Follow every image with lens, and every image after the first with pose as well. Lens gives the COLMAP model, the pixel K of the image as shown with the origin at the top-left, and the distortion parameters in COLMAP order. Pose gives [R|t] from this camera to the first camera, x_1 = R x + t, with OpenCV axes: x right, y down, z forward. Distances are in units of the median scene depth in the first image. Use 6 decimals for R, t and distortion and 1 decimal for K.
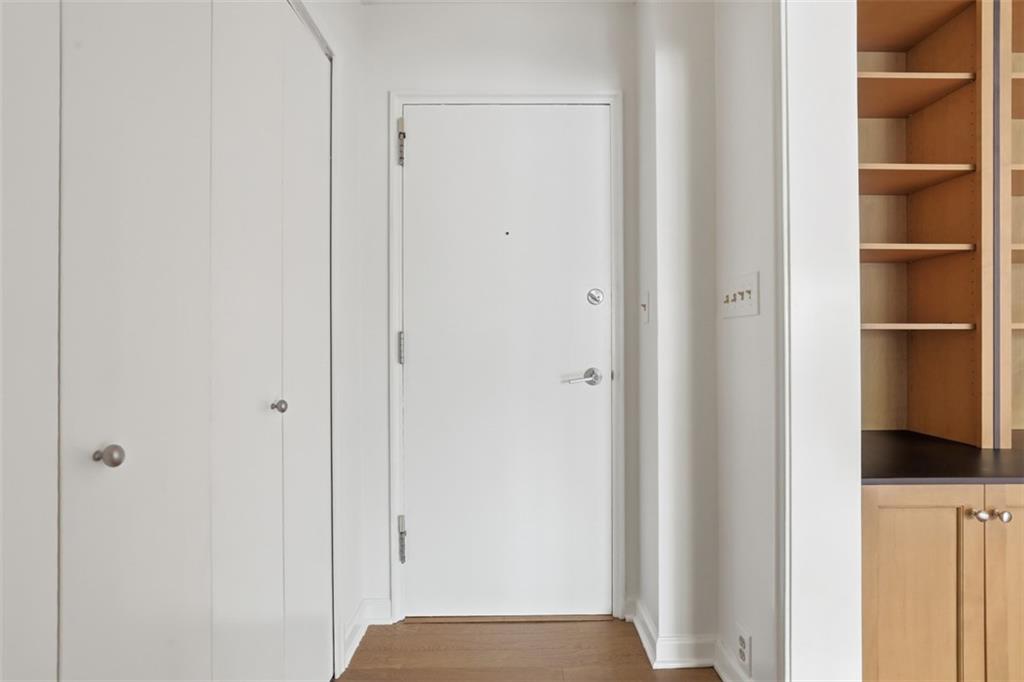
lens RADIAL K [[486.7, 0, 515.5], [0, 486.7, 342.1], [0, 0, 1]] dist [-0.003080, -0.000056]
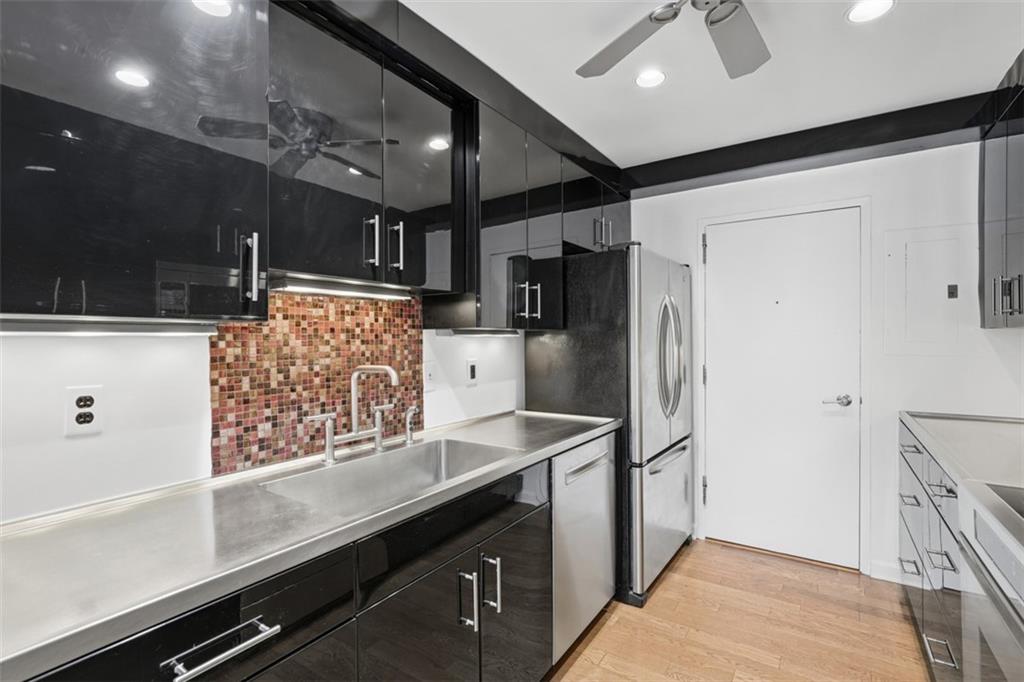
lens RADIAL K [[486.7, 0, 515.8], [0, 486.7, 338.0], [0, 0, 1]] dist [-0.003080, -0.000056]
pose [[0.822404, 0.001157, -0.568903, 0.177988], [-0.000066, 0.999998, 0.001938, -0.116073], [0.568904, -0.001557, 0.822402, -0.723204]]
